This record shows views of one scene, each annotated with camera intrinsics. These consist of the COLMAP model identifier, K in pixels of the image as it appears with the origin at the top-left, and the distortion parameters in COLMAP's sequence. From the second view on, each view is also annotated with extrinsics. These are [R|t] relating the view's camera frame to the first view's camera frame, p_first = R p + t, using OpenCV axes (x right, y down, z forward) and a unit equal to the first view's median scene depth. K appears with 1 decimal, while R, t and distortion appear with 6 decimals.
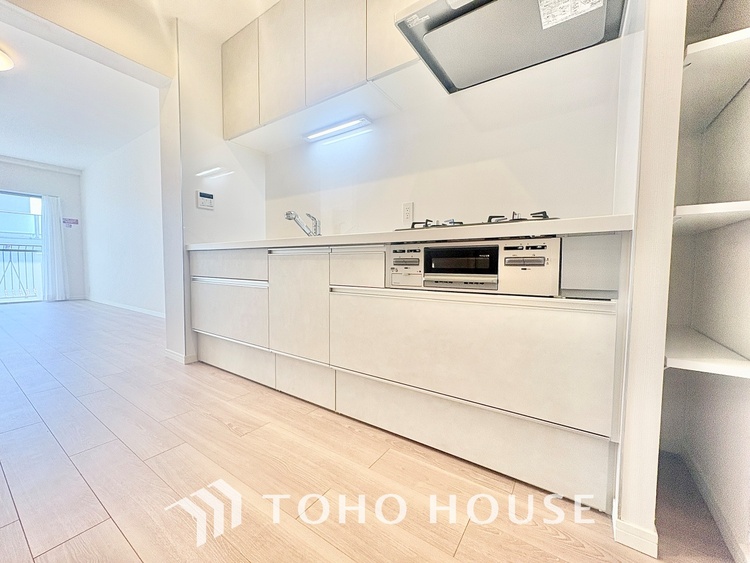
lens RADIAL K [[297.0, 0, 379.0], [0, 297.0, 277.9], [0, 0, 1]] dist [-0.000040, -0.000051]
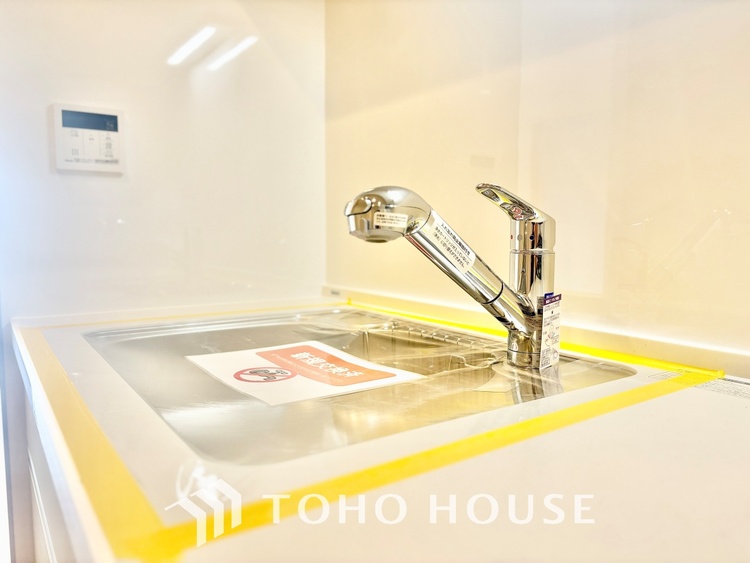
lens RADIAL K [[565.2, 0, 374.3], [0, 565.2, 282.4], [0, 0, 1]] dist [0.010501, 0.002369]
pose [[0.932240, 0.028922, -0.360682, -0.175707], [-0.015835, 0.999106, 0.039185, -0.166401], [0.361493, -0.030818, 0.931865, 0.650056]]
